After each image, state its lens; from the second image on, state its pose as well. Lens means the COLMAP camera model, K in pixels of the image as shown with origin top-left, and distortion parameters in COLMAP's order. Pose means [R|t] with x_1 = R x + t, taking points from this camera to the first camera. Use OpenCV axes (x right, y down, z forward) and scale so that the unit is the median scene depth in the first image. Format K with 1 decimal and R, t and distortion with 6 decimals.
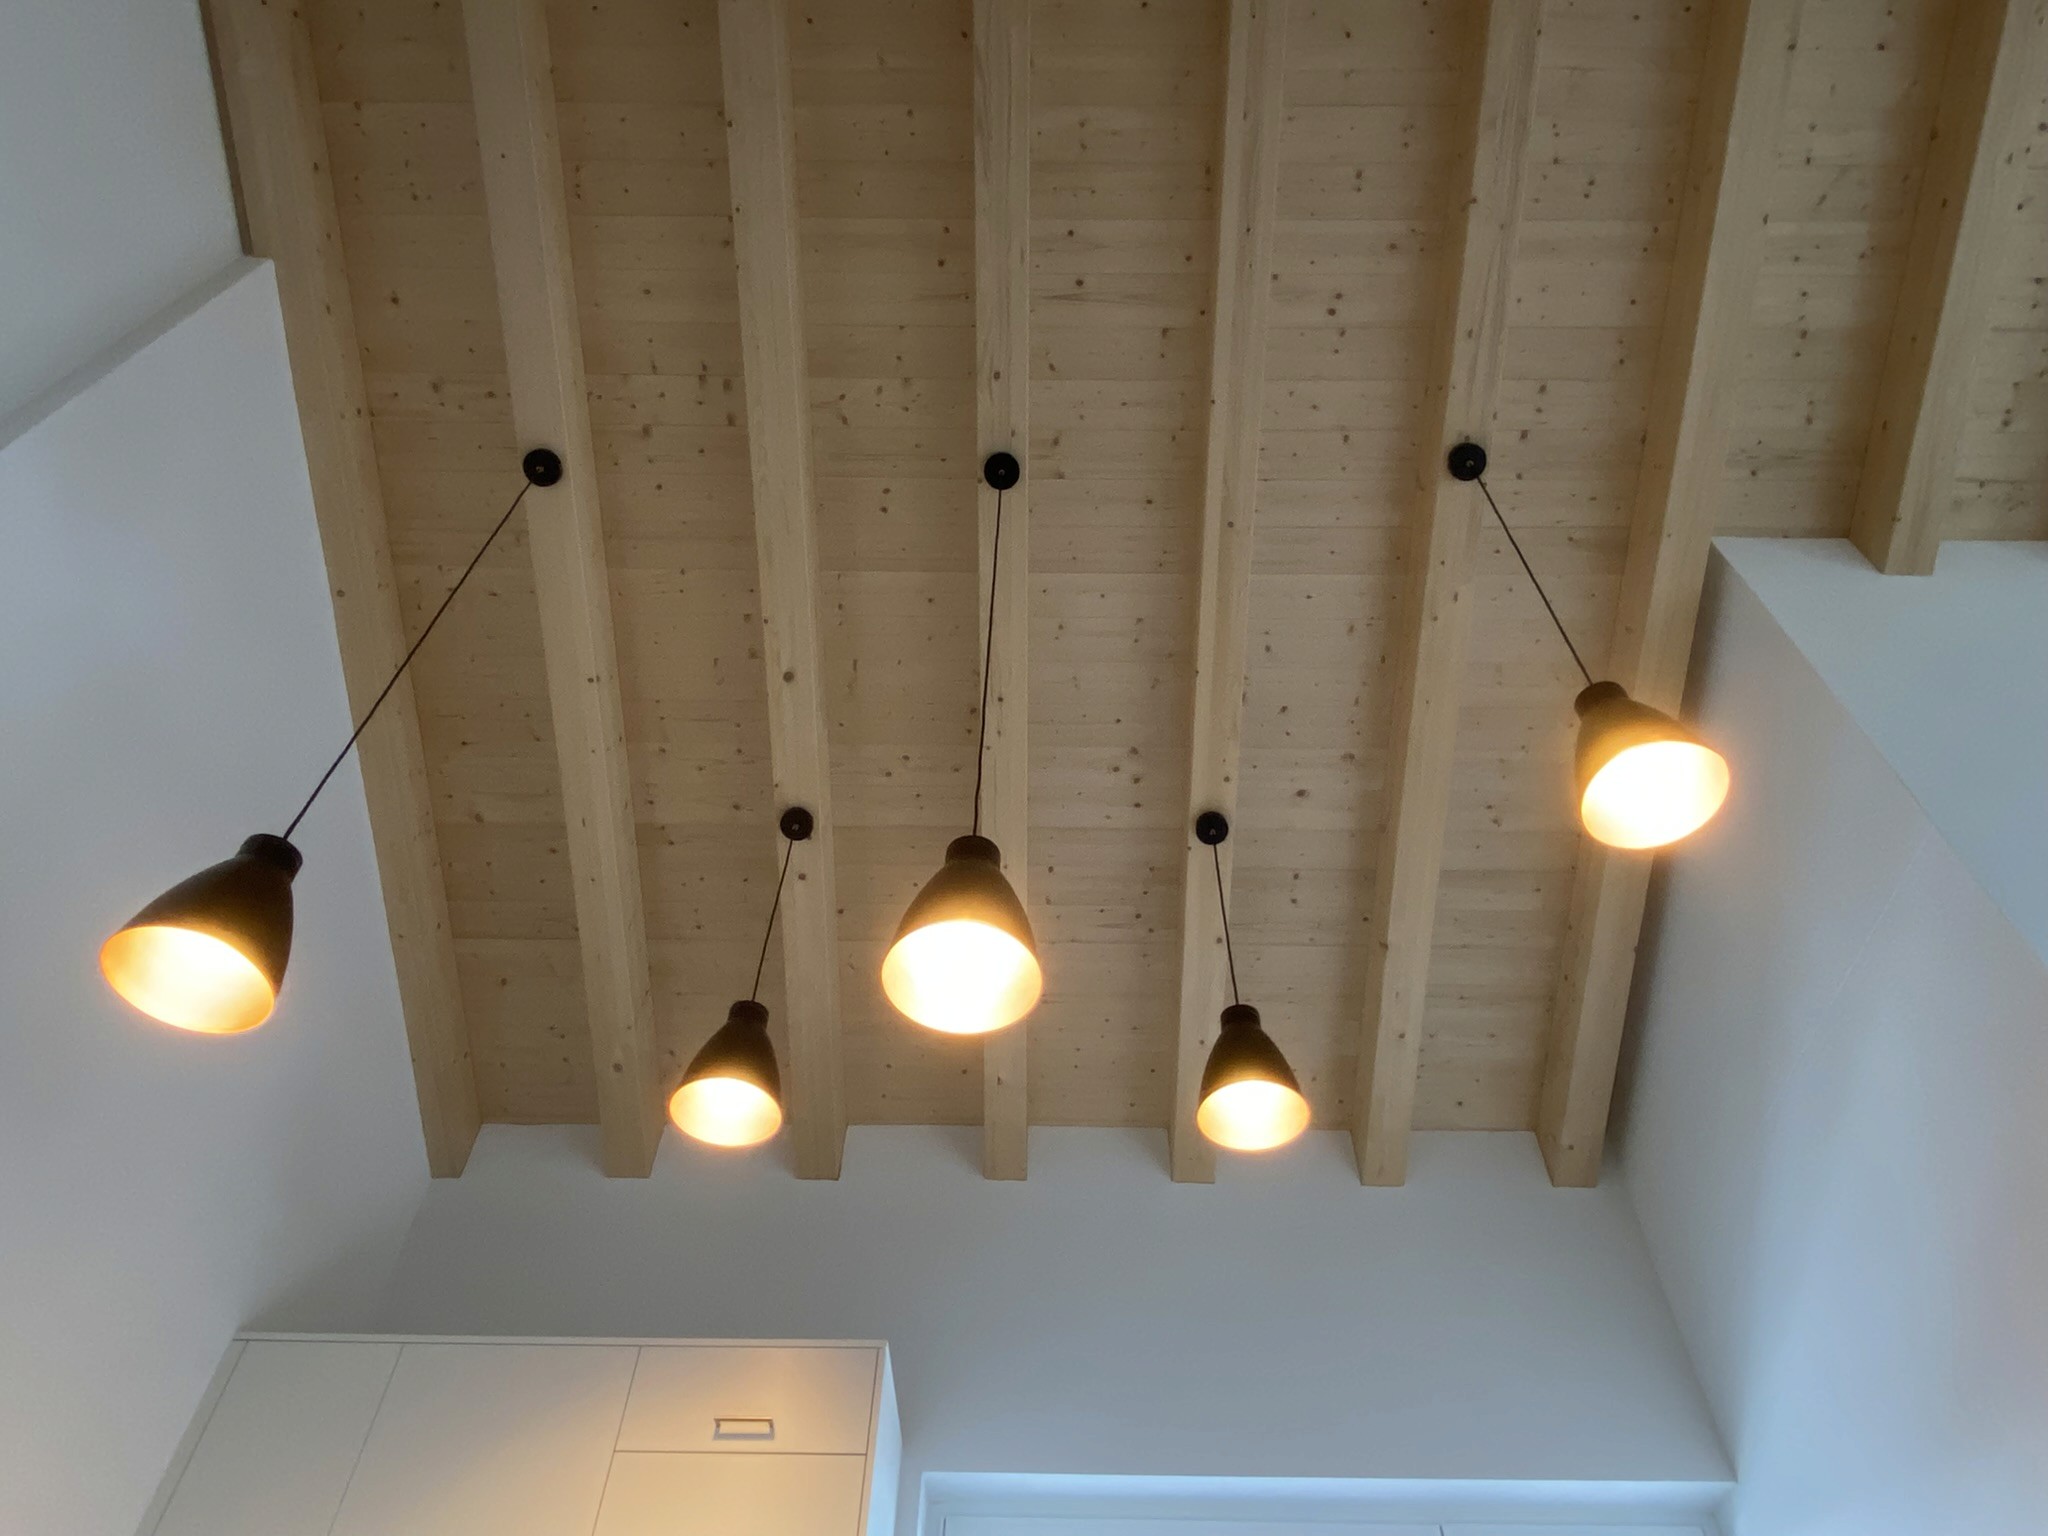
lens RADIAL K [[1273.5, 0, 1025.1], [0, 1273.5, 769.9], [0, 0, 1]] dist [0.007769, 0.000936]
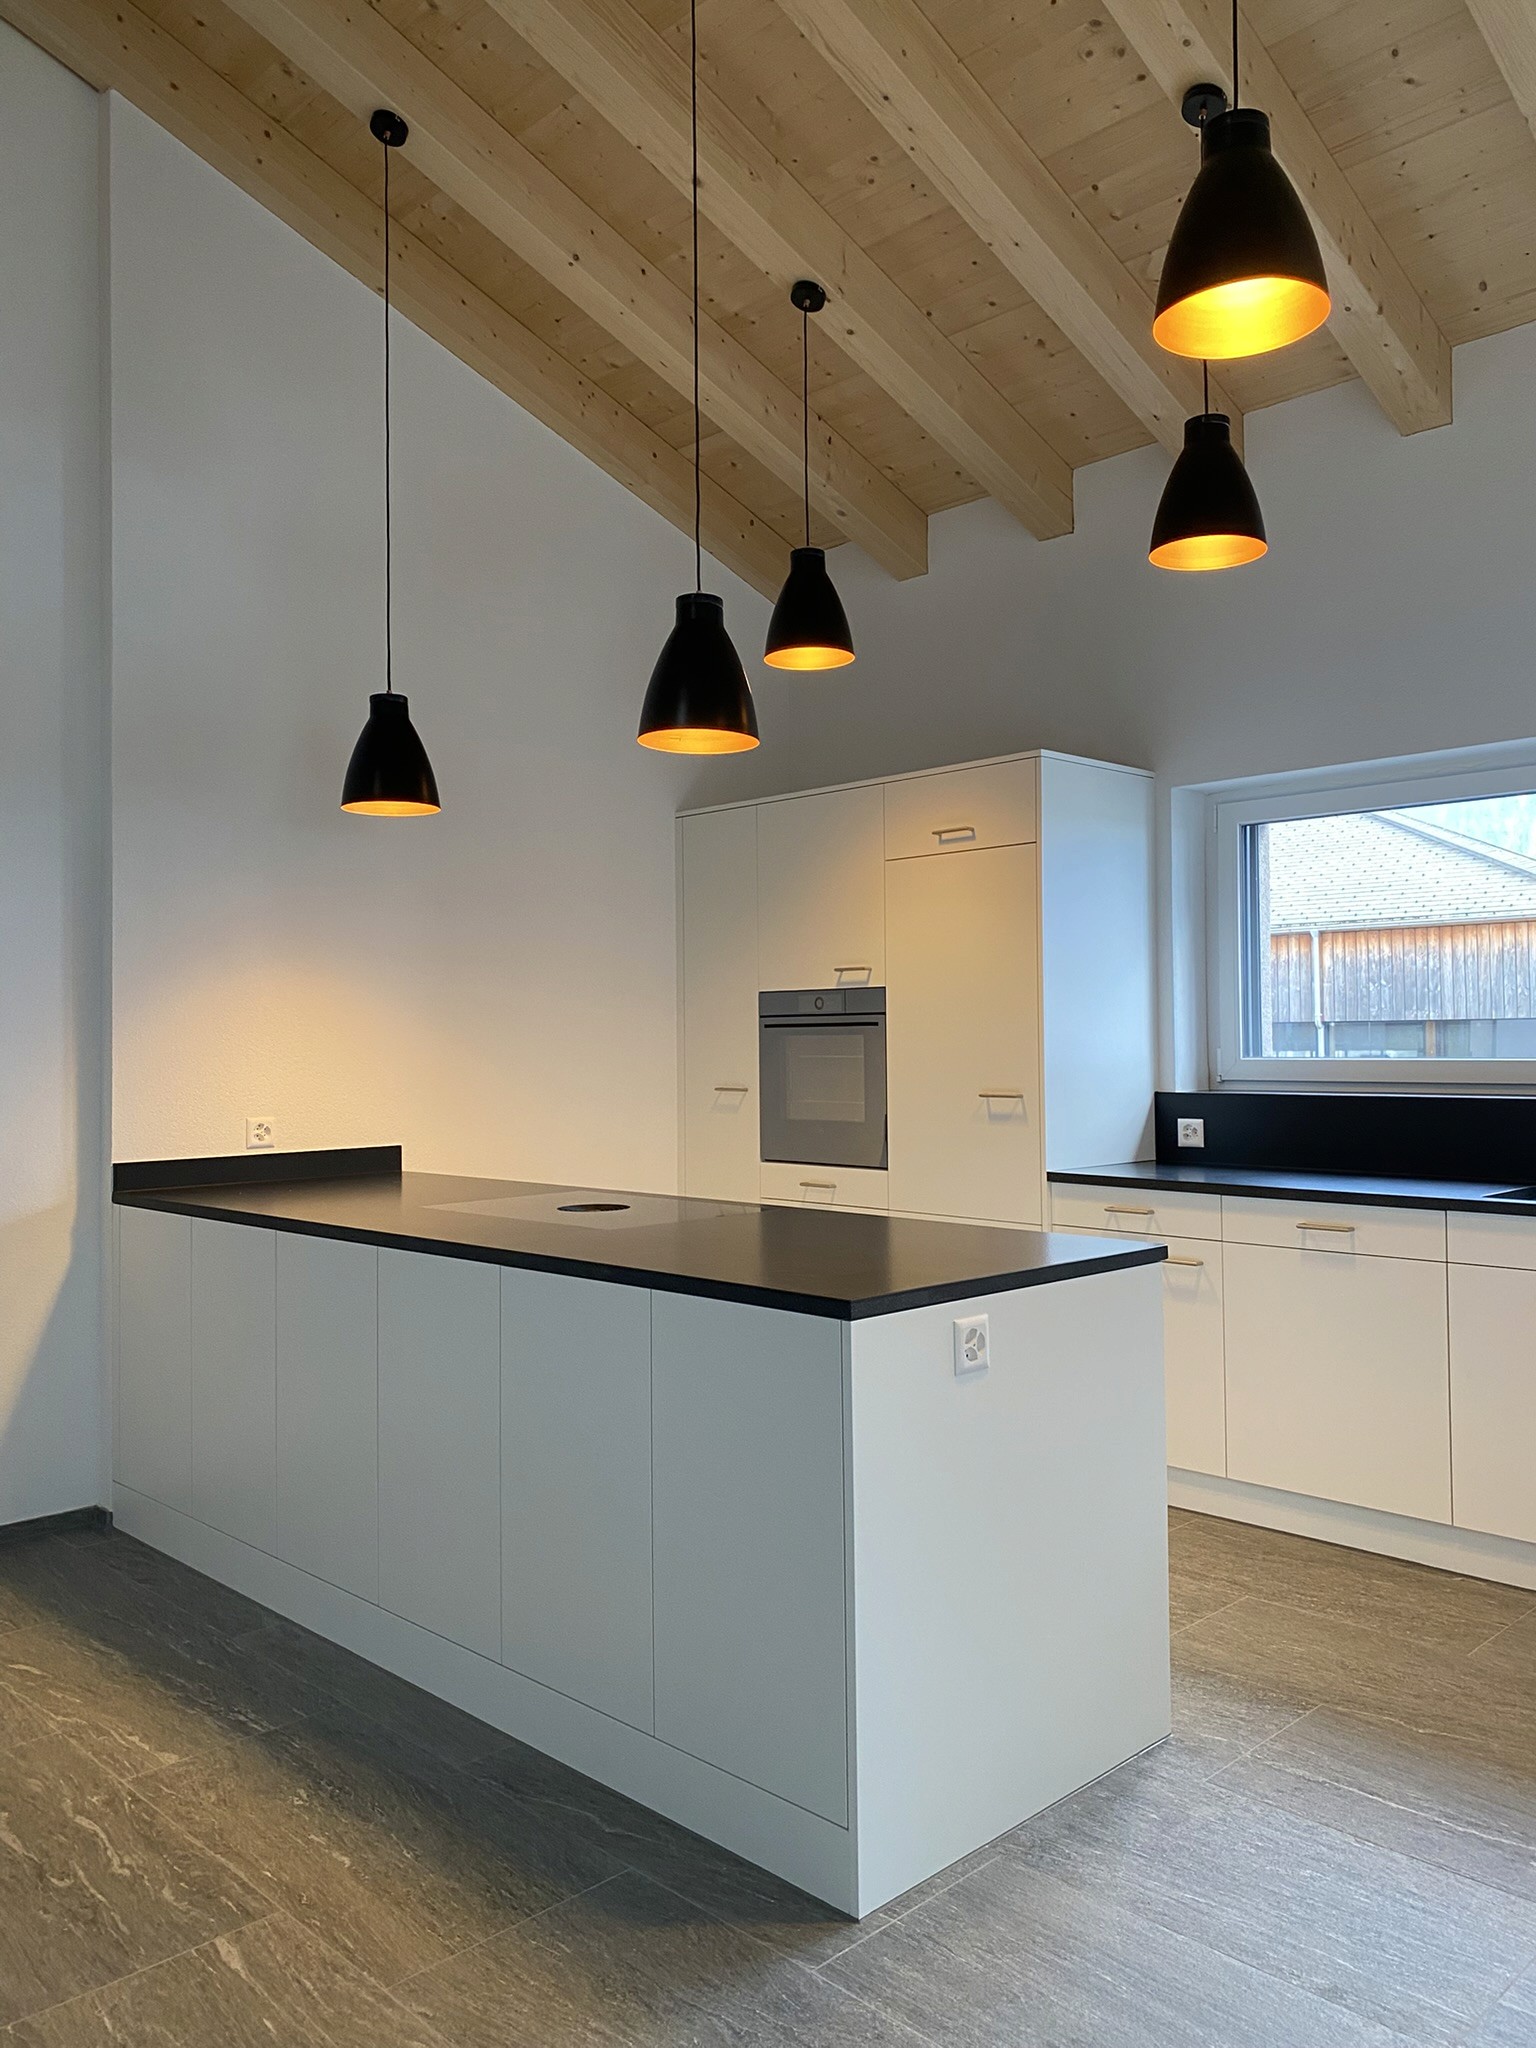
lens RADIAL K [[1562.2, 0, 767.2], [0, 1562.2, 1021.5], [0, 0, 1]] dist [-0.015159, -0.007809]
pose [[0.691640, -0.016201, -0.722061, 0.648729], [0.572485, 0.621821, 0.534414, -0.267005], [0.440335, -0.782992, 0.439351, 0.056110]]
